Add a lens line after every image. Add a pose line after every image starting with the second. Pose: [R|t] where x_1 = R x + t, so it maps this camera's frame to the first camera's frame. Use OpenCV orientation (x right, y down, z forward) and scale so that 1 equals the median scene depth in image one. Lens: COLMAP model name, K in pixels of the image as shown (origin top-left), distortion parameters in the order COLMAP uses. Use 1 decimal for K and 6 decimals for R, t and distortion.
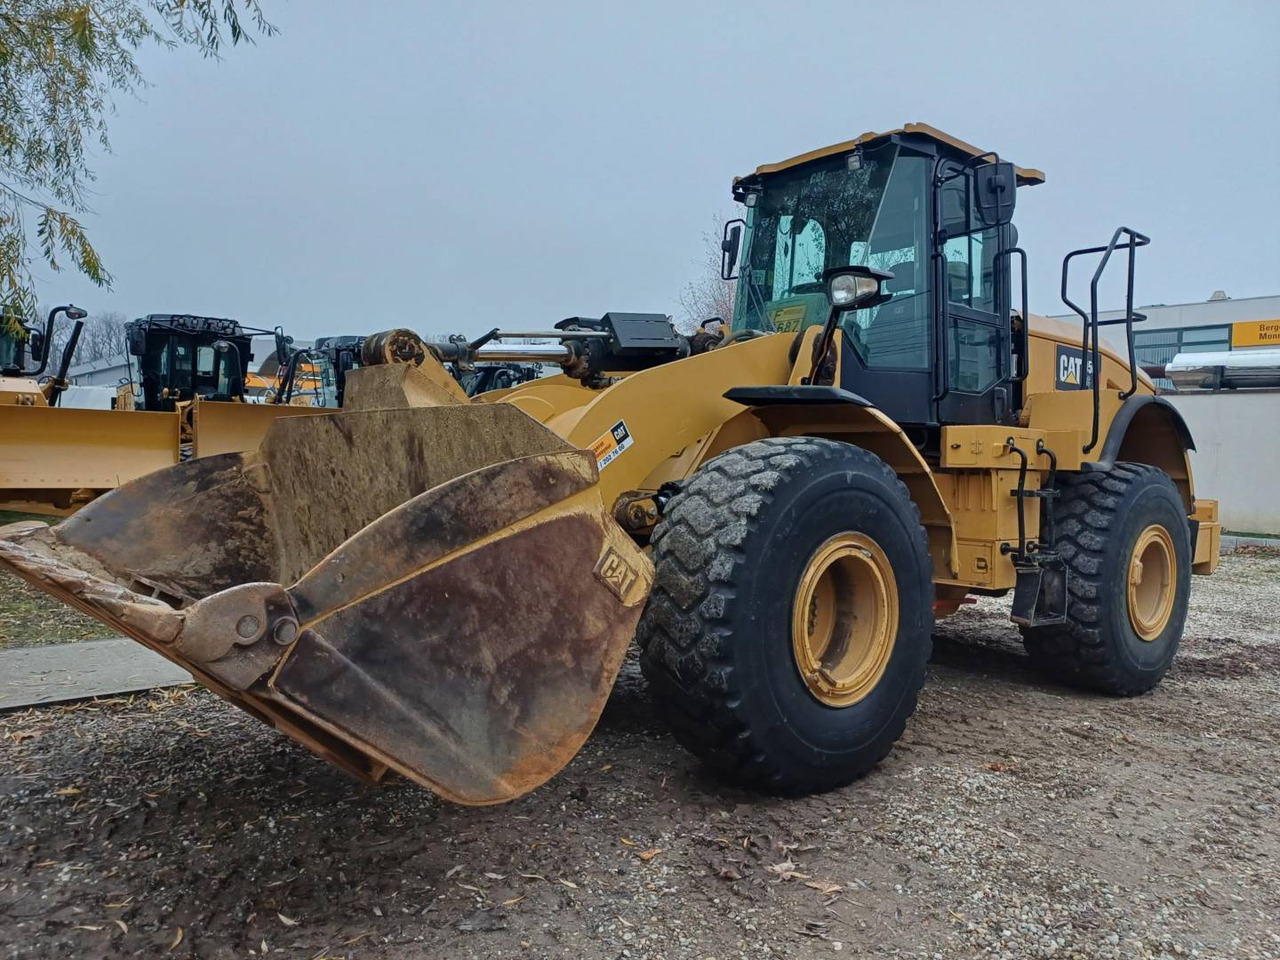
lens RADIAL K [[924.5, 0, 617.6], [0, 924.5, 475.2], [0, 0, 1]] dist [0.073452, -0.062158]
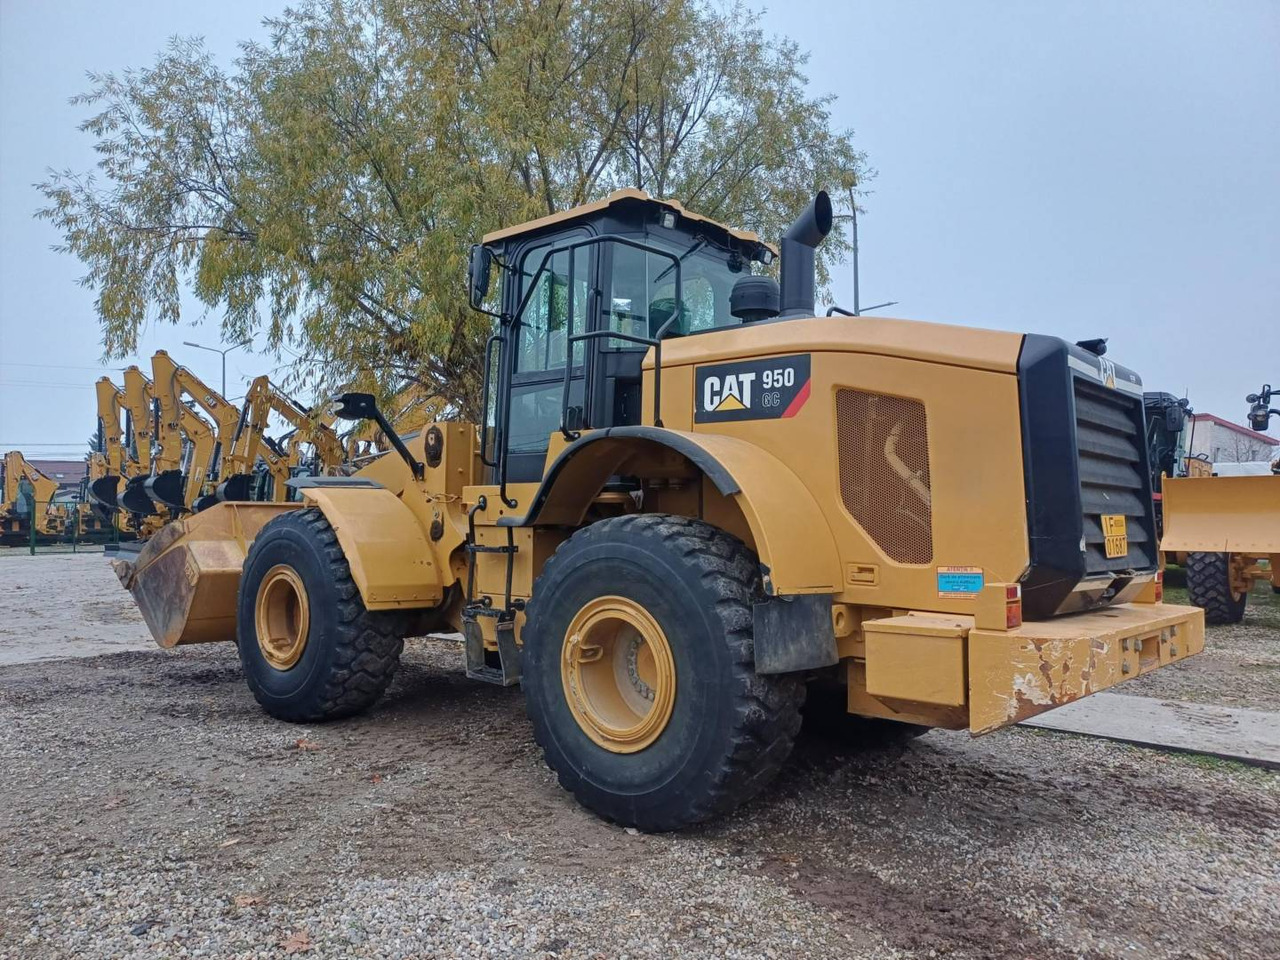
lens RADIAL K [[924.5, 0, 617.6], [0, 924.5, 475.2], [0, 0, 1]] dist [0.073452, -0.062158]
pose [[0.146000, -0.061127, -0.987394, 1.795114], [-0.007899, 0.997985, -0.062951, 0.001260], [0.989253, 0.016991, 0.145223, 1.208665]]
